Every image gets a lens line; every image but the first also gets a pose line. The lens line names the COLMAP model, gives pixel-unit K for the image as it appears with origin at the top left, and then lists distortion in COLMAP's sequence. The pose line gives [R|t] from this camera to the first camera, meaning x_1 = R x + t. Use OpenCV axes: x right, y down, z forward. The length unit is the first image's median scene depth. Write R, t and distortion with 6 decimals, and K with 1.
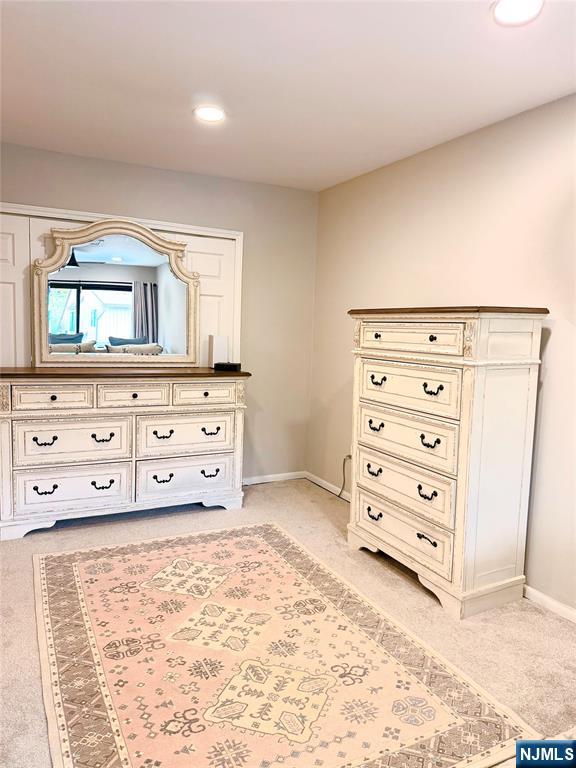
lens RADIAL K [[537.2, 0, 288.0], [0, 537.2, 384.0], [0, 0, 1]] dist [0.041002, -0.056261]
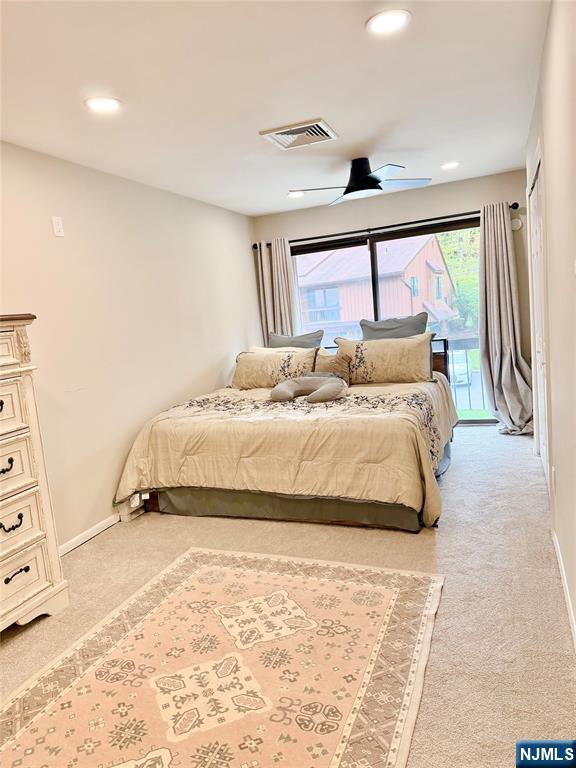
lens RADIAL K [[537.2, 0, 288.0], [0, 537.2, 384.0], [0, 0, 1]] dist [0.041002, -0.056261]
pose [[-0.654887, -0.076483, 0.751846, -0.848684], [0.152889, 0.960885, 0.230920, -0.189991], [-0.740100, 0.266176, -0.617578, 1.403467]]
